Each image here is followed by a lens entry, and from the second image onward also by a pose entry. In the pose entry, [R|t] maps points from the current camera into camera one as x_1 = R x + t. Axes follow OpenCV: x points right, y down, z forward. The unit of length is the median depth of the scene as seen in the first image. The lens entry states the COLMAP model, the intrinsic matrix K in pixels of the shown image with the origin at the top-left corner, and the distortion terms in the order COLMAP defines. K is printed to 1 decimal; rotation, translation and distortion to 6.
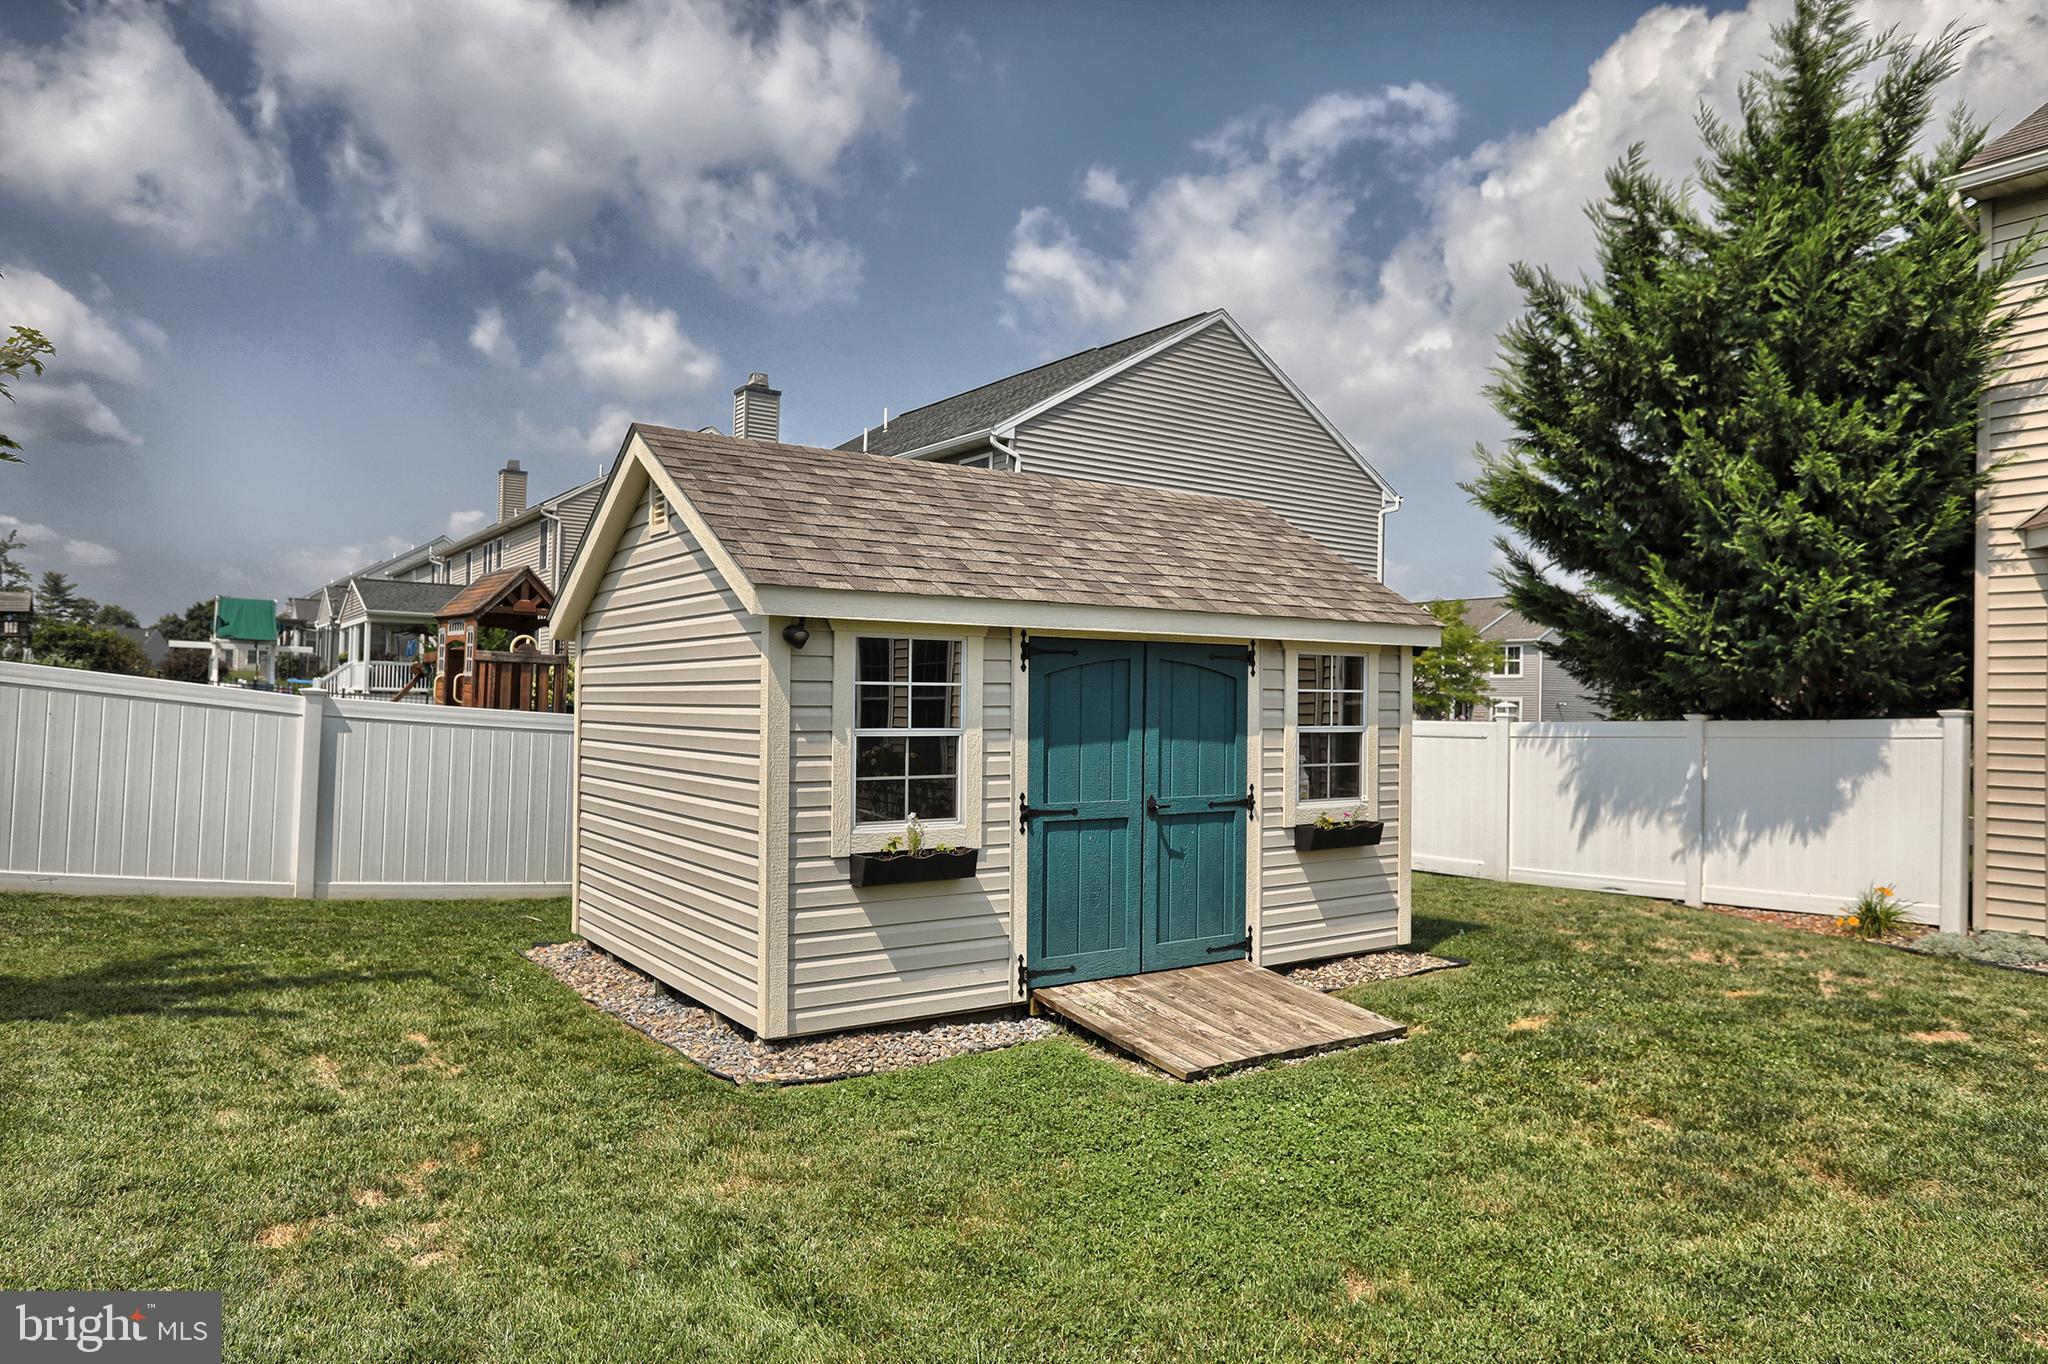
lens RADIAL K [[1332.9, 0, 1024.1], [0, 1332.9, 678.5], [0, 0, 1]] dist [-0.112963, 0.146309]
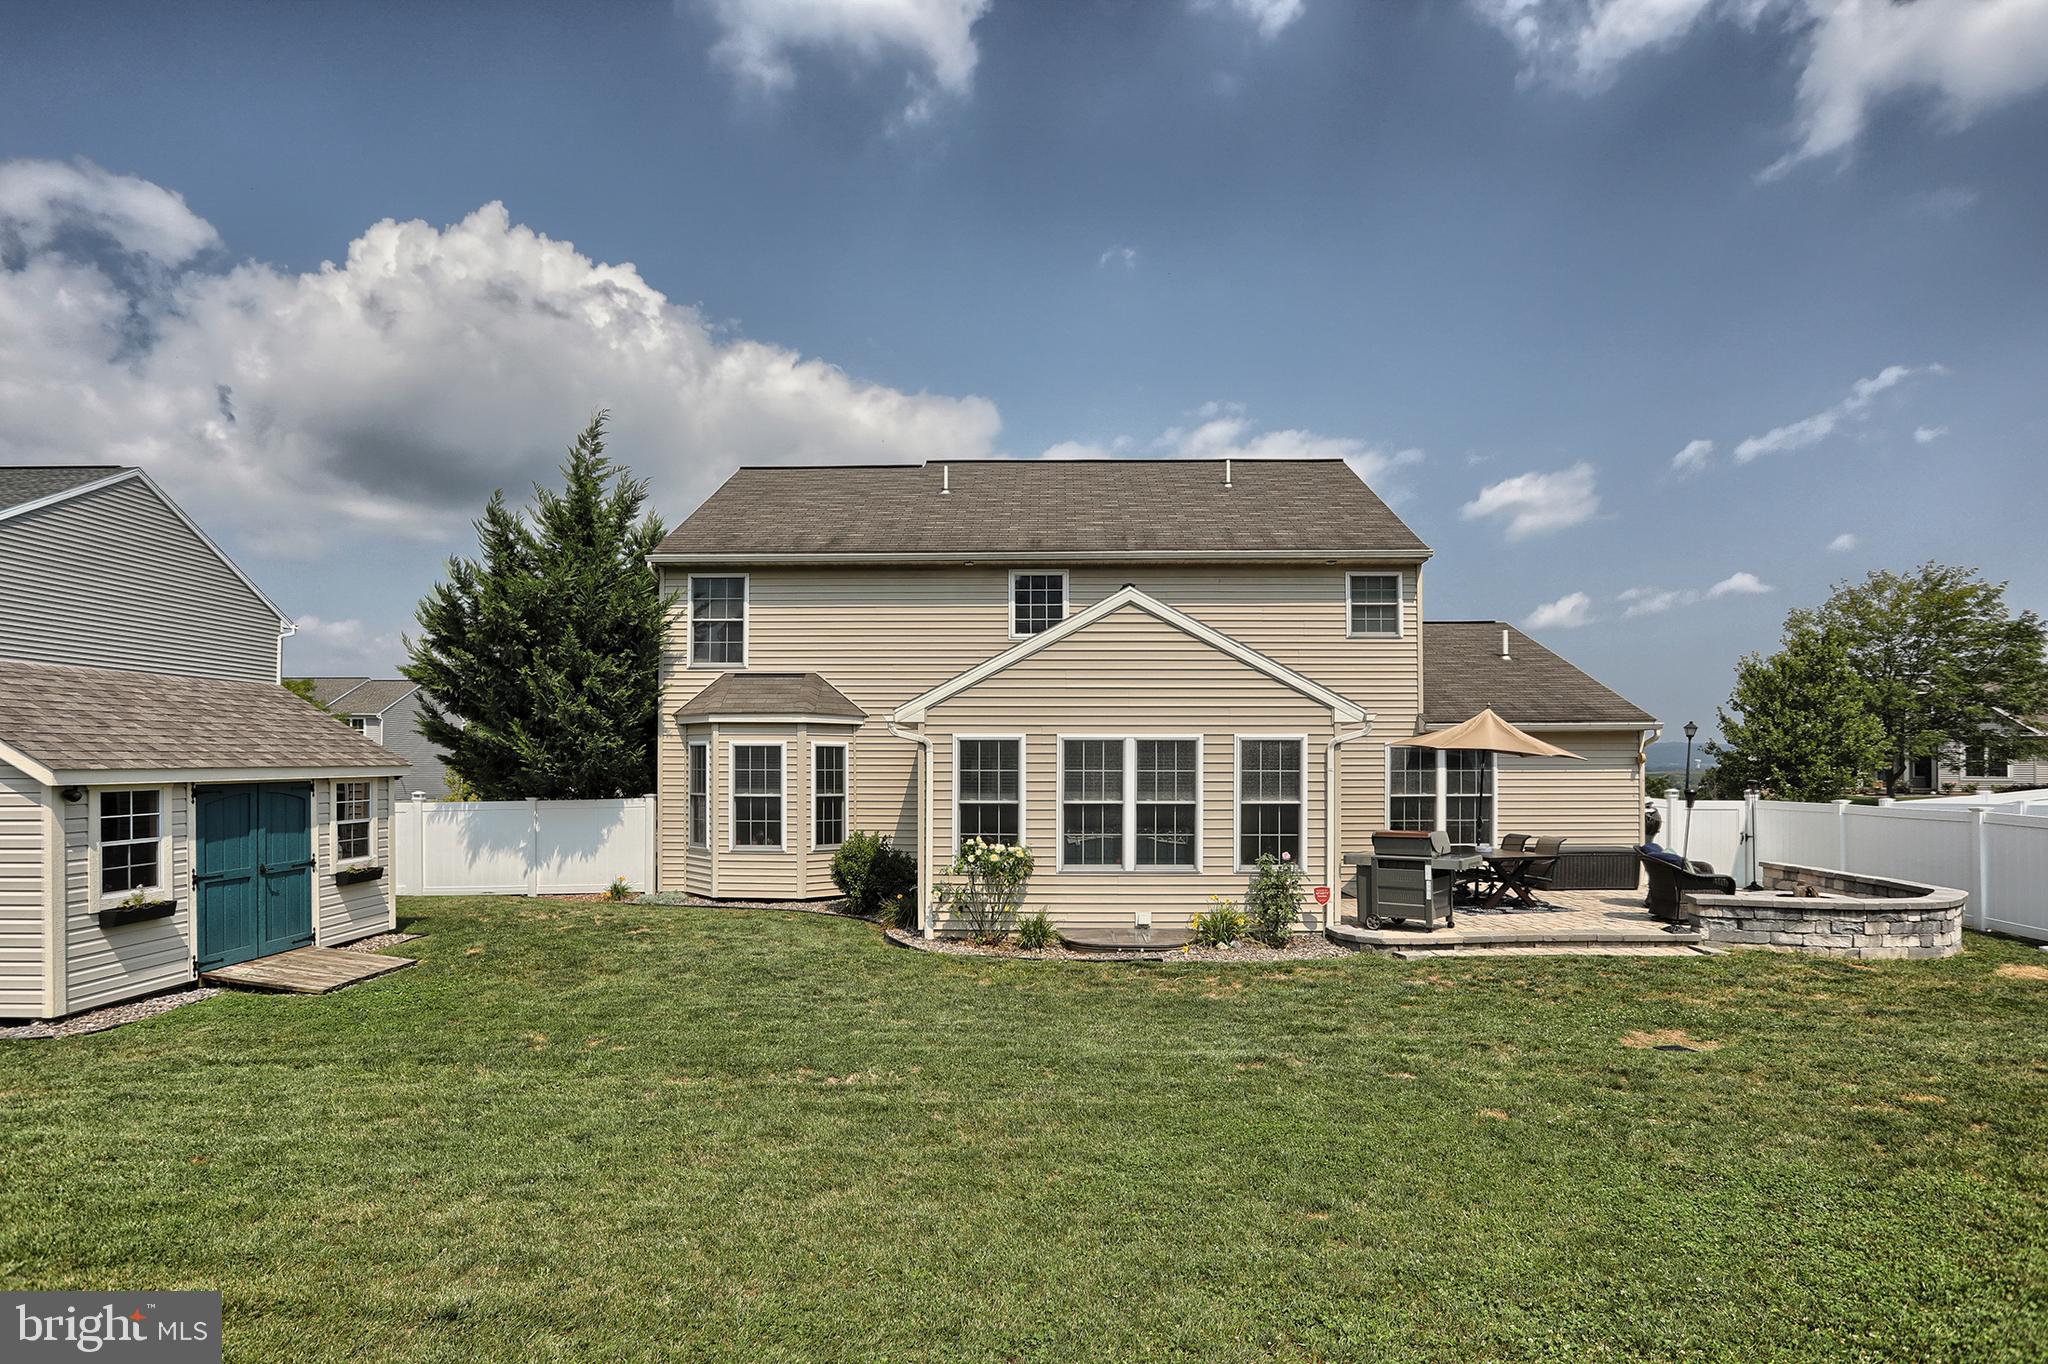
lens RADIAL K [[1053.2, 0, 1062.8], [0, 1053.2, 767.6], [0, 0, 1]] dist [-0.009757, 0.001220]
pose [[0.562083, -0.017782, 0.826890, -0.461761], [-0.010006, 0.999549, 0.028296, -0.096288], [-0.827020, -0.024179, 0.561652, -0.728632]]
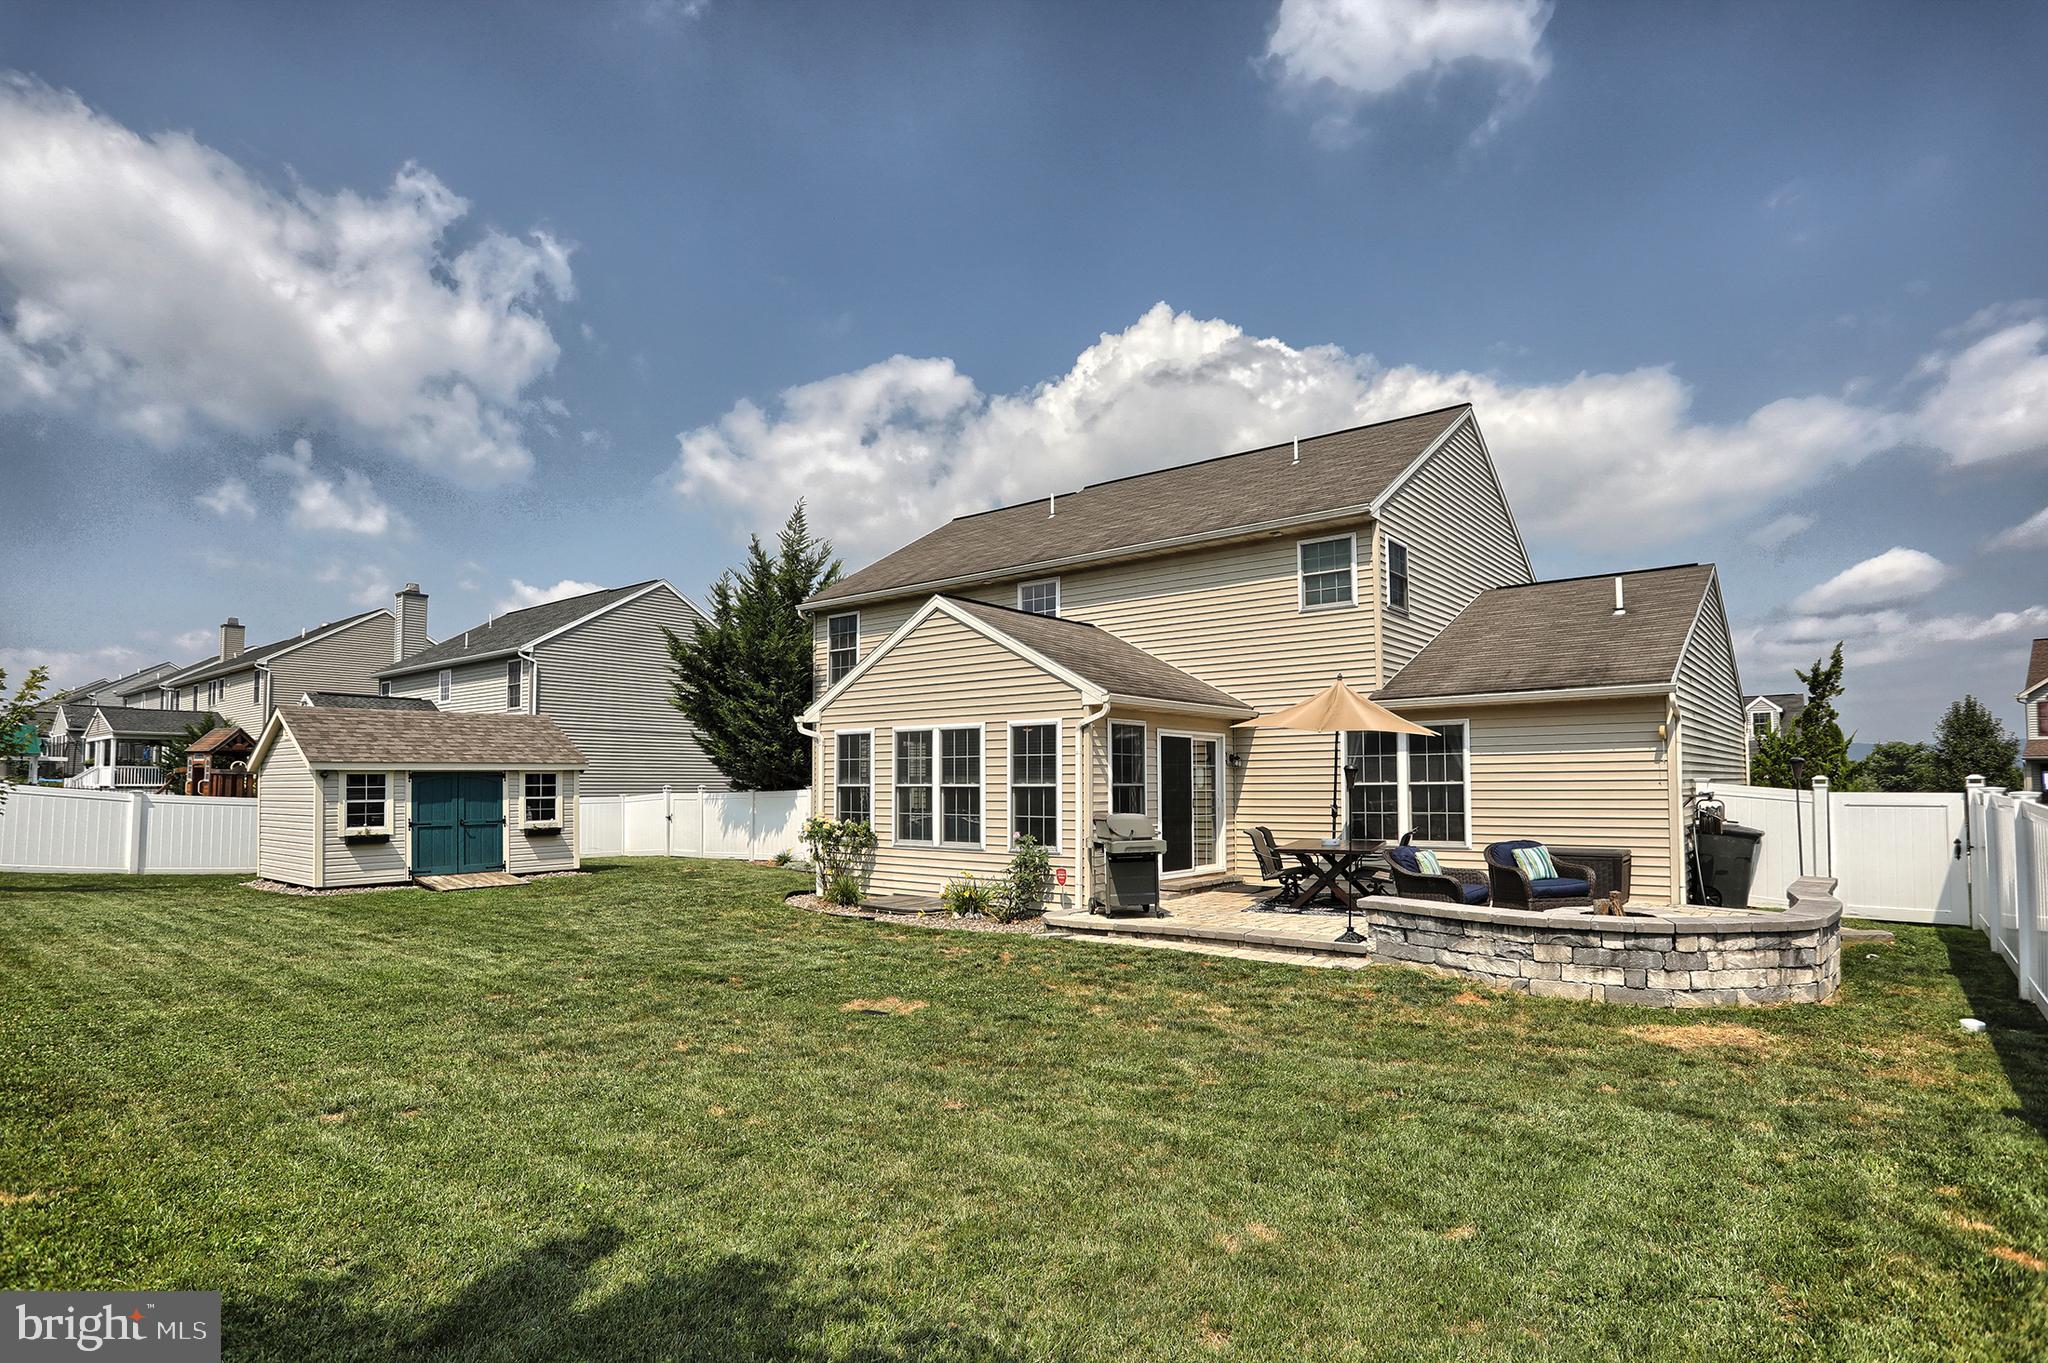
lens RADIAL K [[1069.1, 0, 1087.8], [0, 1069.1, 745.9], [0, 0, 1]] dist [-0.031091, 0.000462]
pose [[0.951385, -0.009869, 0.307846, 0.707958], [0.013745, 0.999851, -0.010423, -0.040380], [-0.307698, 0.014148, 0.951379, -1.806020]]
